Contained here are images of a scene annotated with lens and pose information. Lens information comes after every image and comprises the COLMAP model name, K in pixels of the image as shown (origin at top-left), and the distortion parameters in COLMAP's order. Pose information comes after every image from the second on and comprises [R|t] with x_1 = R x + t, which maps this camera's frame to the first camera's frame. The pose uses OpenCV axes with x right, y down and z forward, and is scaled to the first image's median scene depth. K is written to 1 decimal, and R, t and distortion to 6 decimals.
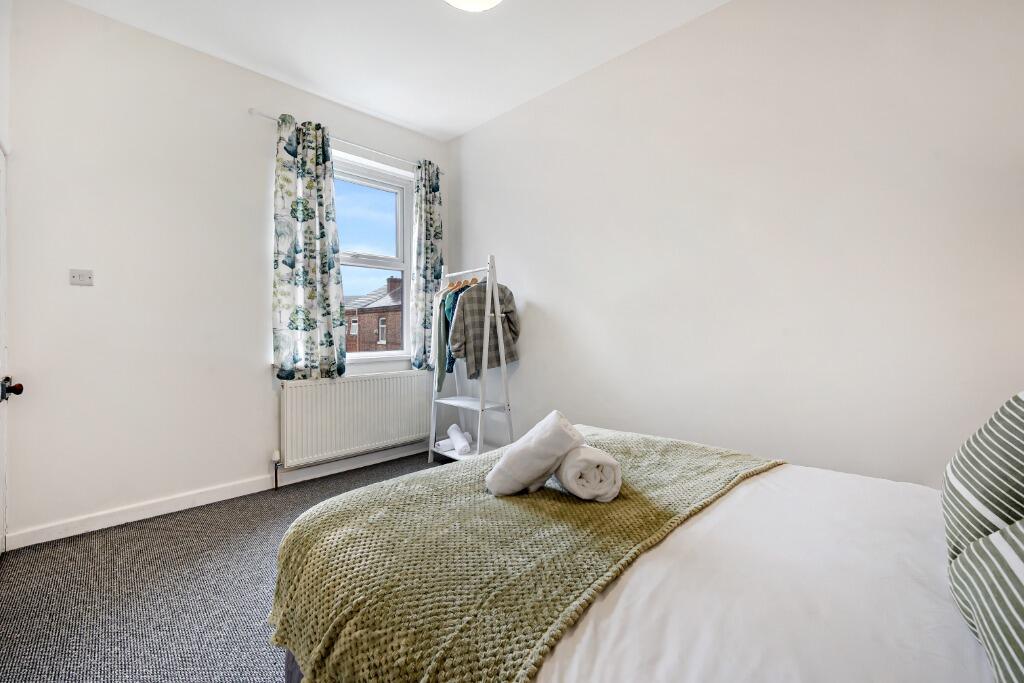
lens RADIAL K [[414.1, 0, 508.4], [0, 414.1, 329.2], [0, 0, 1]] dist [-0.000542, 0.000293]
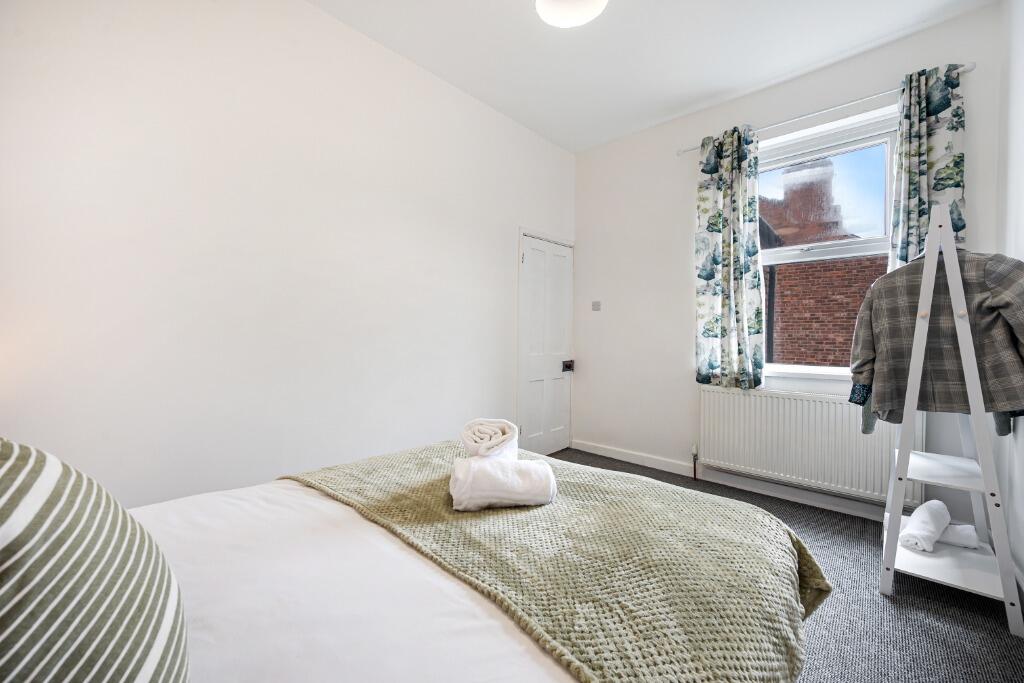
lens RADIAL K [[411.8, 0, 510.0], [0, 411.8, 334.7], [0, 0, 1]] dist [-0.000173, 0.000188]
pose [[0.045557, 0.006592, -0.998940, 0.490919], [-0.001642, 0.999977, 0.006524, -0.011273], [0.998960, 0.001343, 0.045567, 0.420714]]
